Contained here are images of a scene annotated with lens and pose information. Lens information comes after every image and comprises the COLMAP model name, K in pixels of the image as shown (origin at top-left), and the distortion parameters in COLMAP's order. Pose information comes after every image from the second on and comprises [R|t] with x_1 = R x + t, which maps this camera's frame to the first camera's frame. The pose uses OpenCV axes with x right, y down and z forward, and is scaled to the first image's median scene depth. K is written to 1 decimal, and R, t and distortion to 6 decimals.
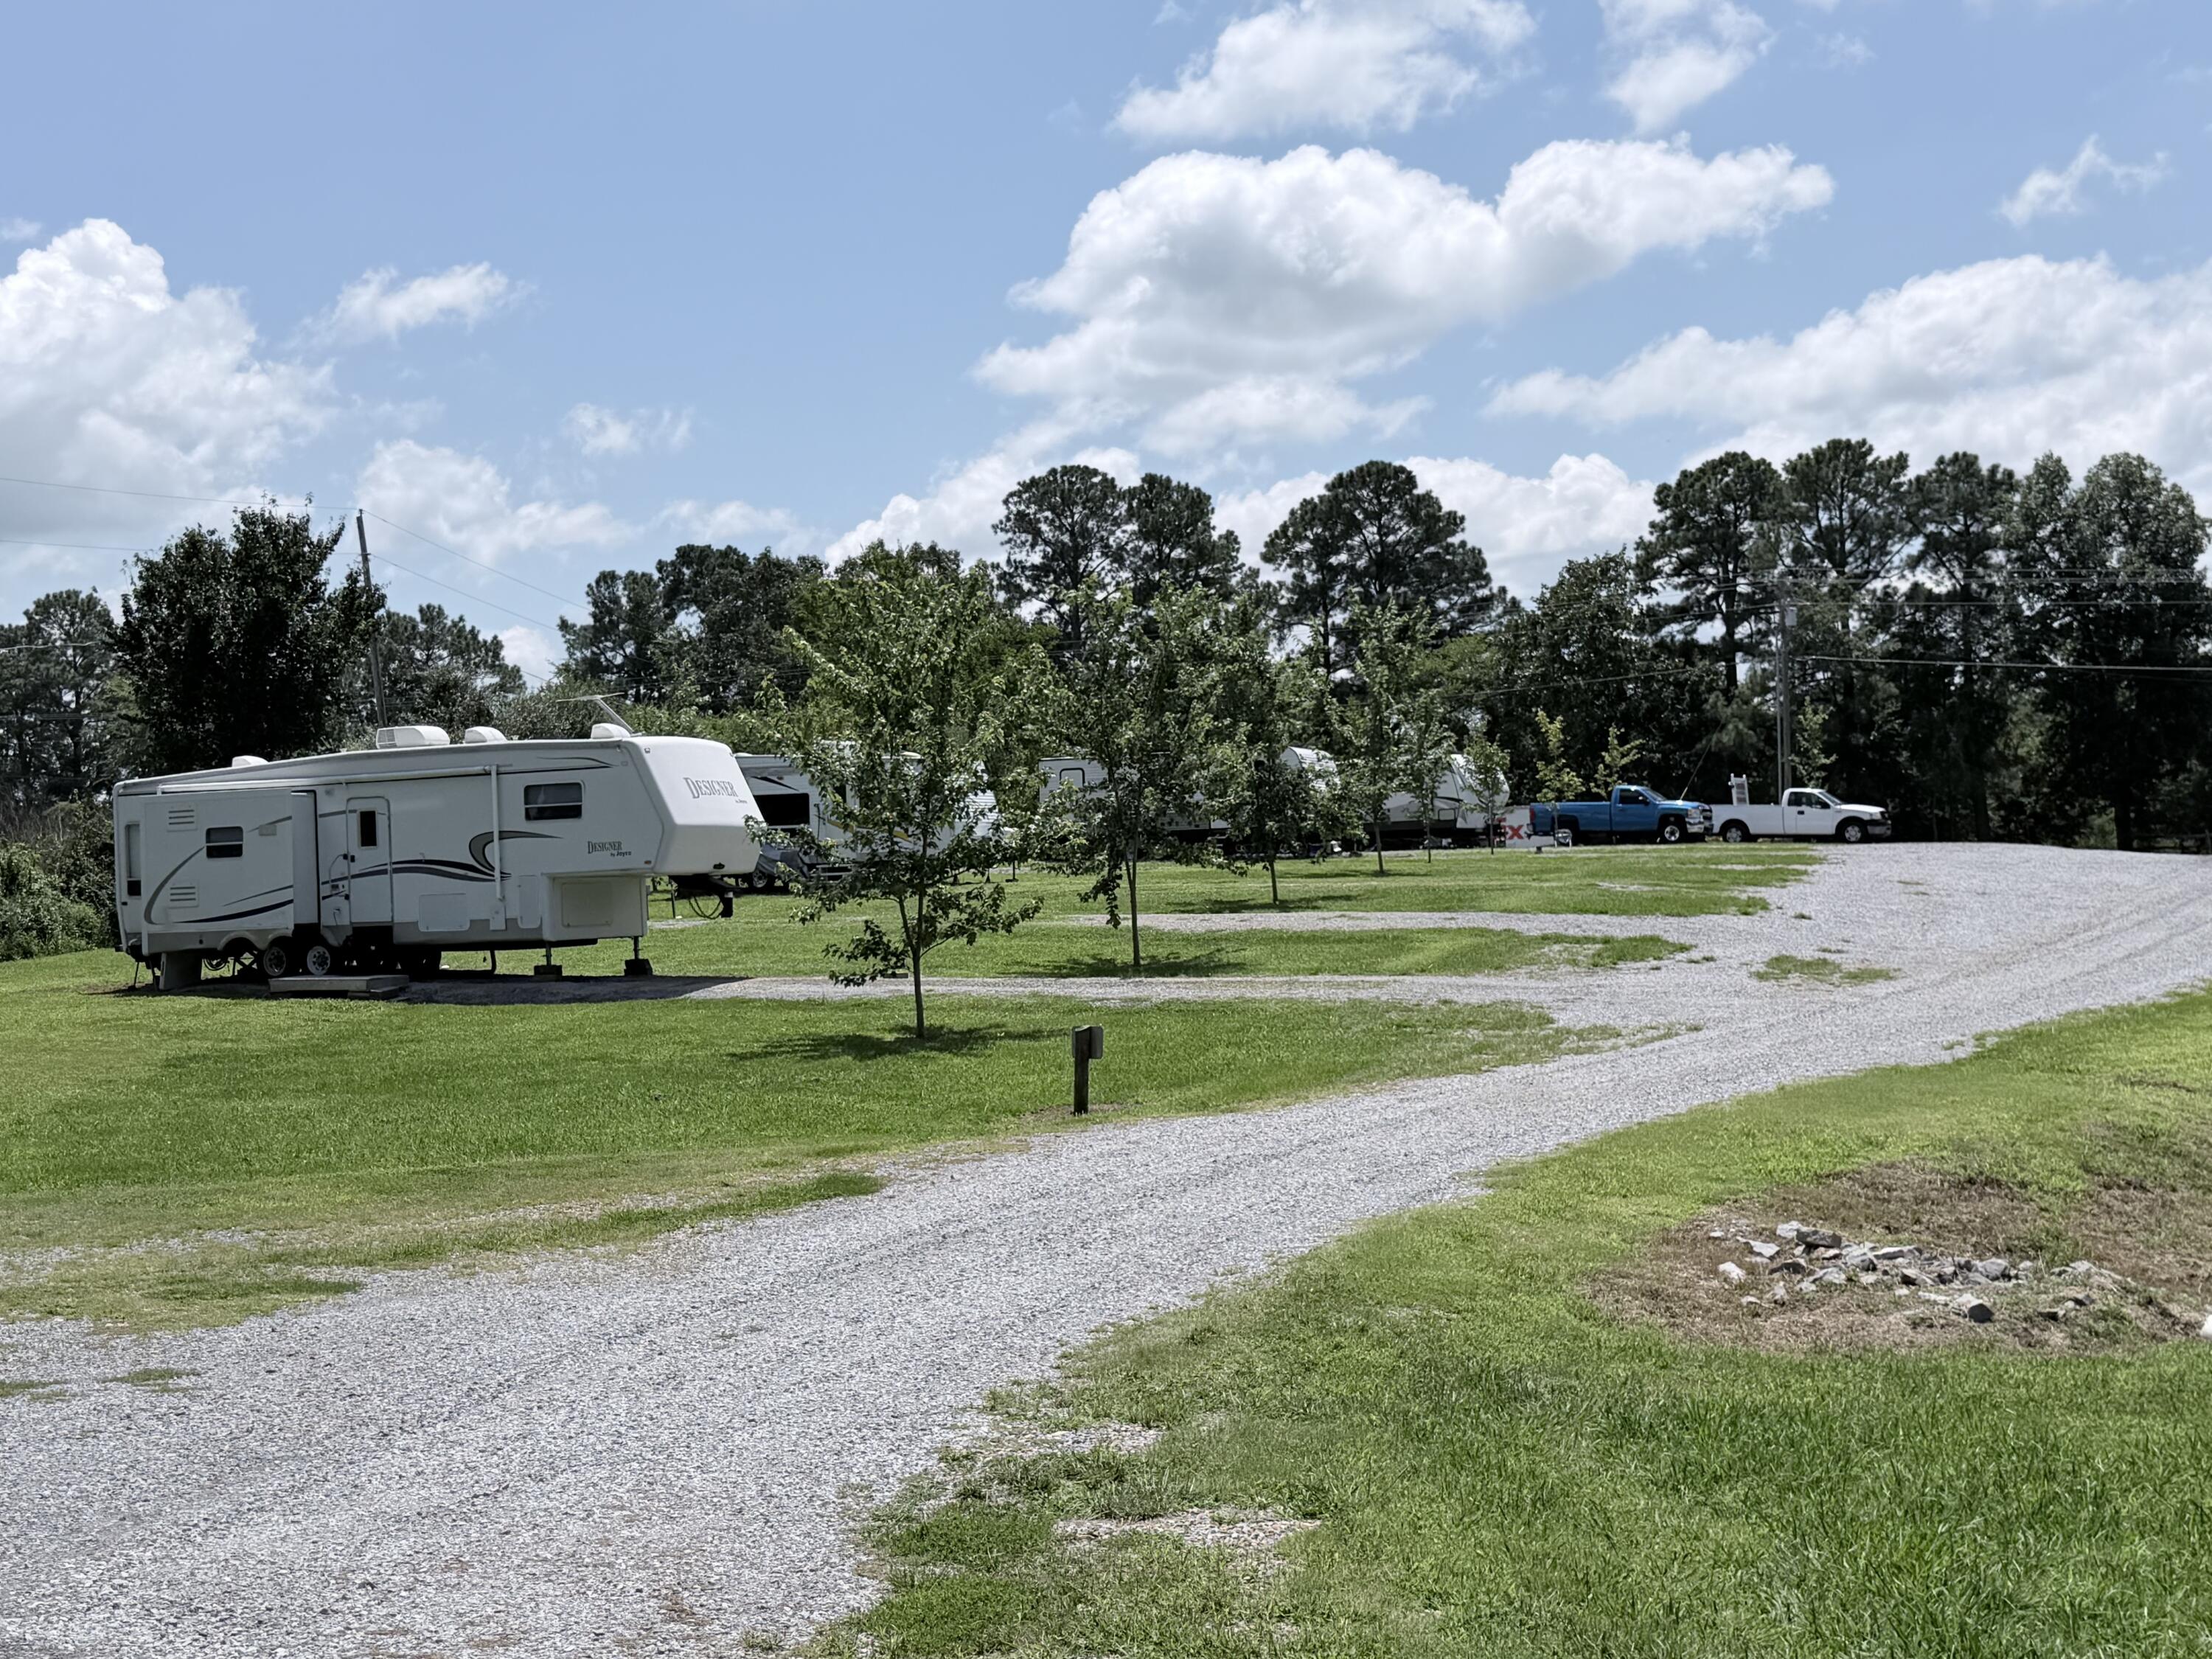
lens RADIAL K [[2854.8, 0, 1139.9], [0, 2854.8, 869.0], [0, 0, 1]] dist [0.147664, -0.023682]
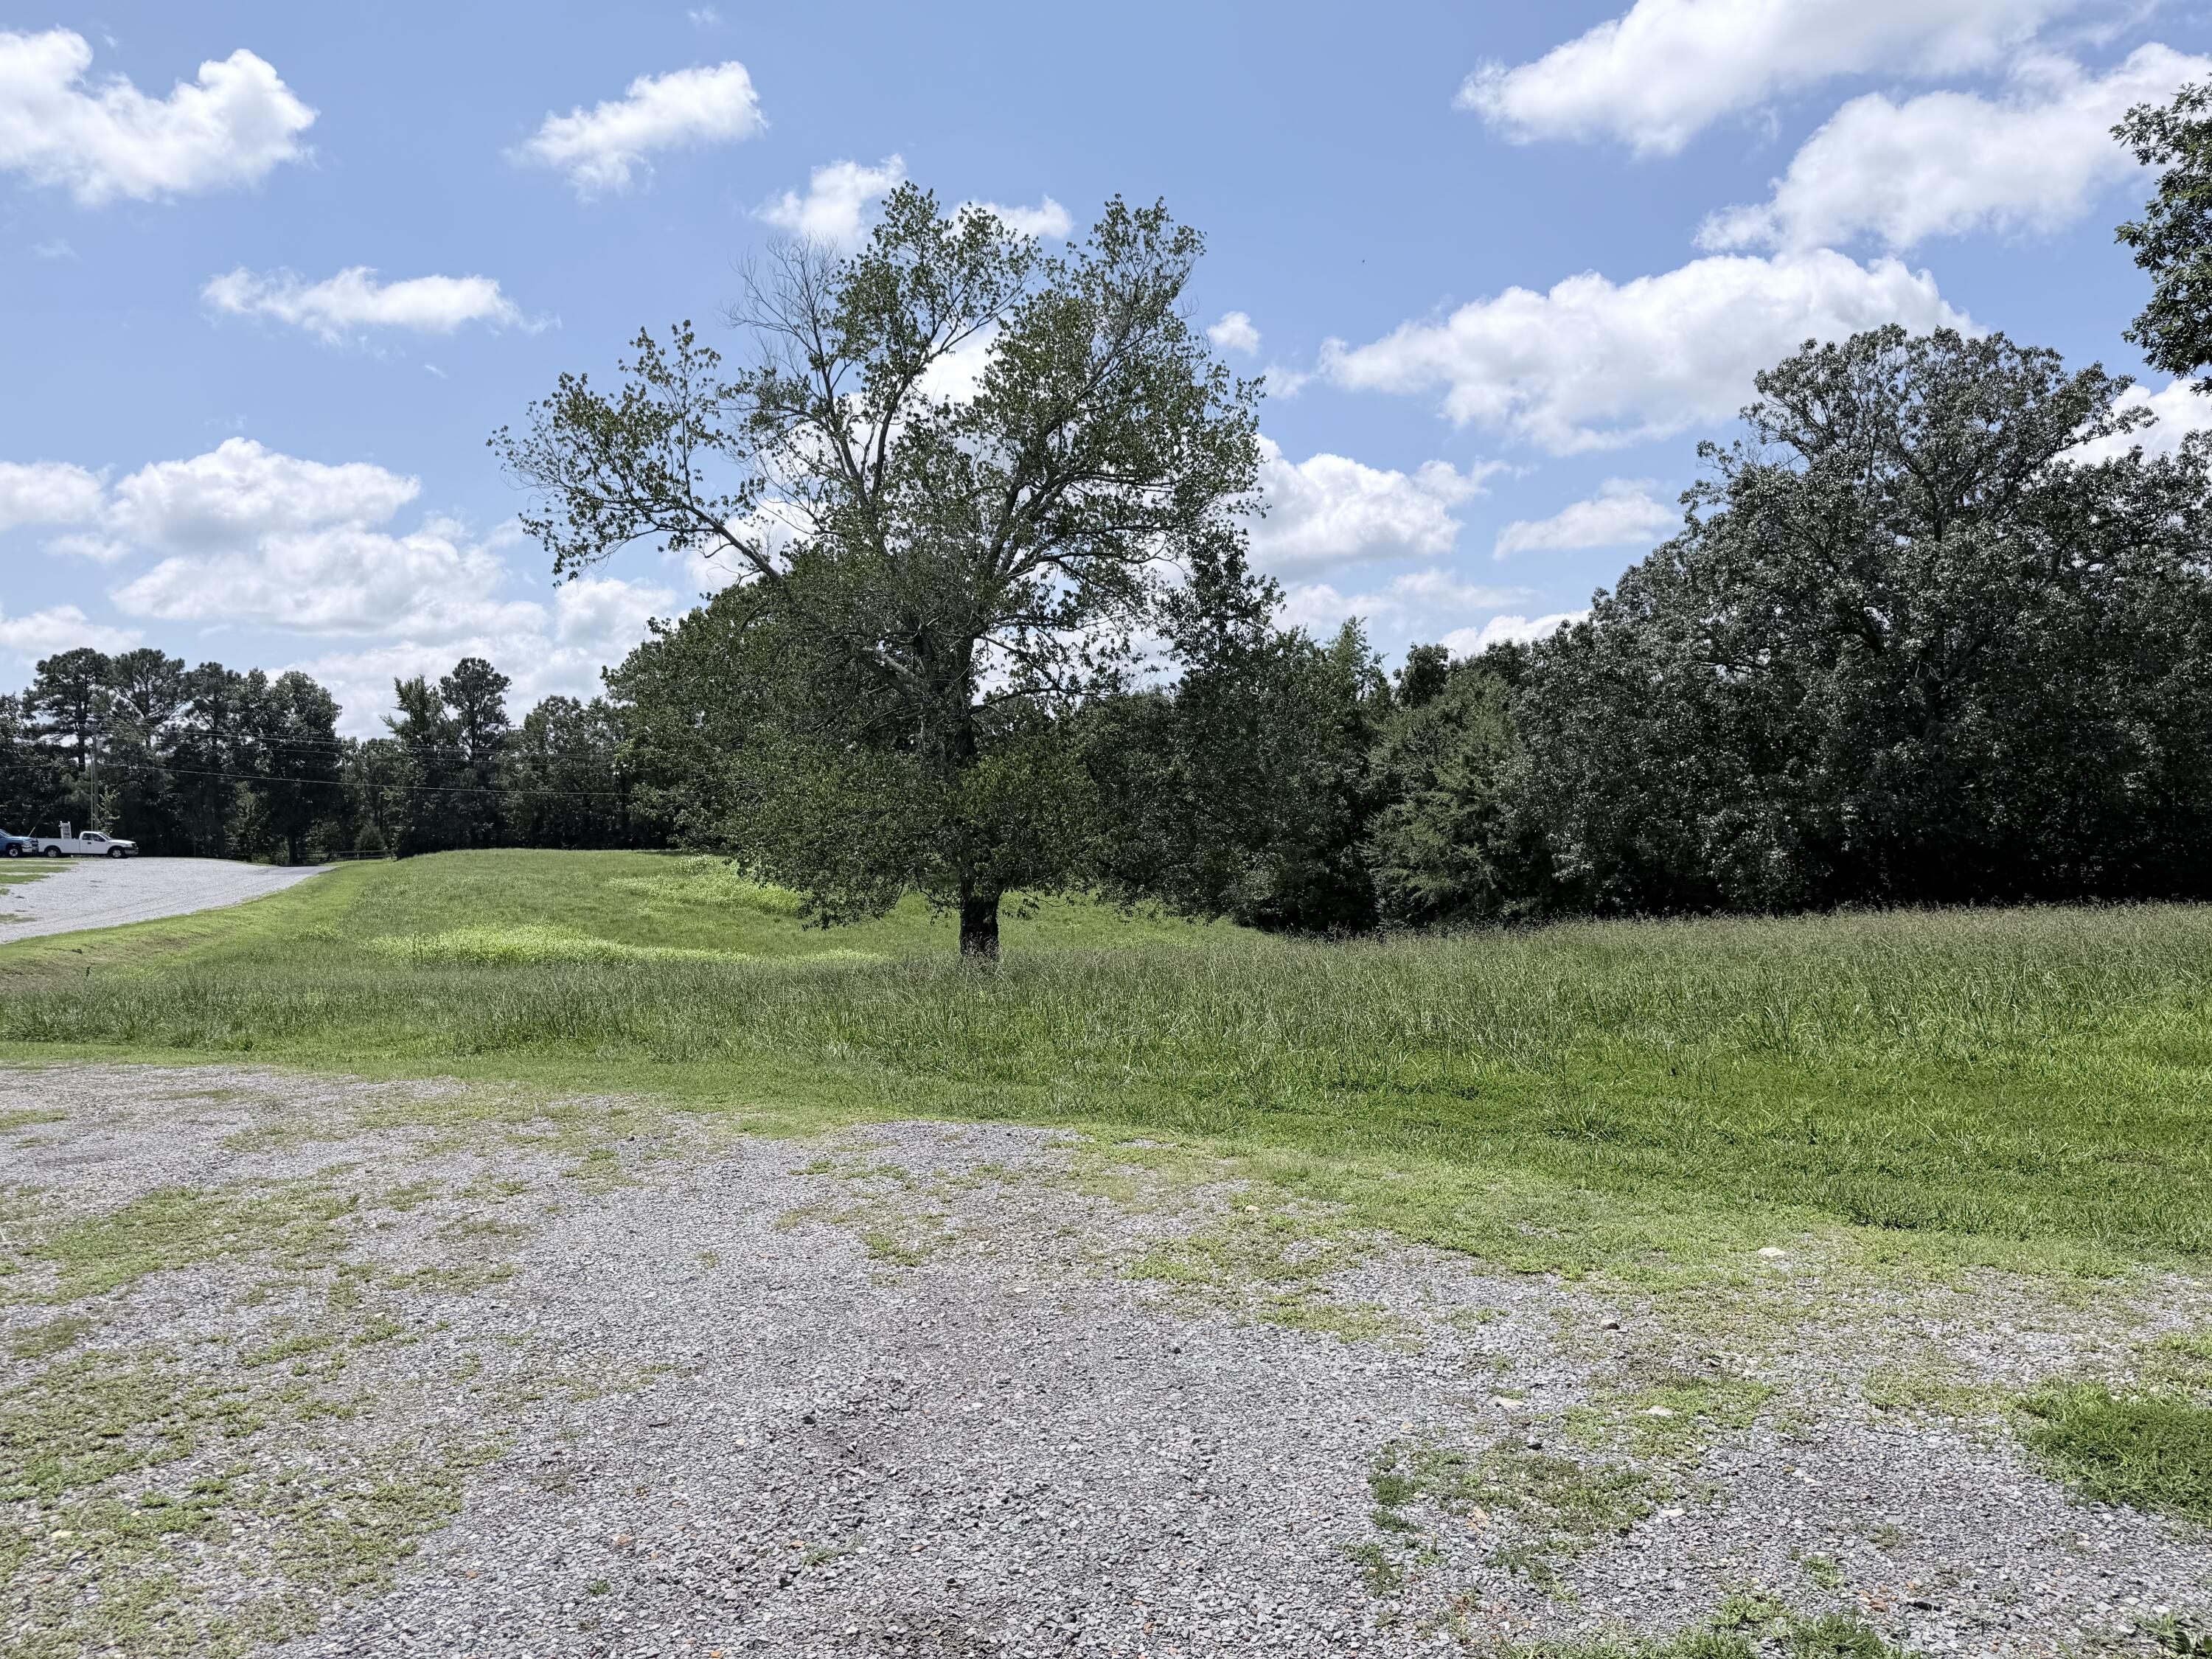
lens RADIAL K [[1536.9, 0, 1106.0], [0, 1536.9, 829.5], [0, 0, 1]] dist [-0.001572, -0.003500]
pose [[0.723836, 0.024098, 0.689551, -0.003247], [-0.010296, 0.999656, -0.024129, -0.006621], [-0.689895, 0.010366, 0.723835, -0.206185]]
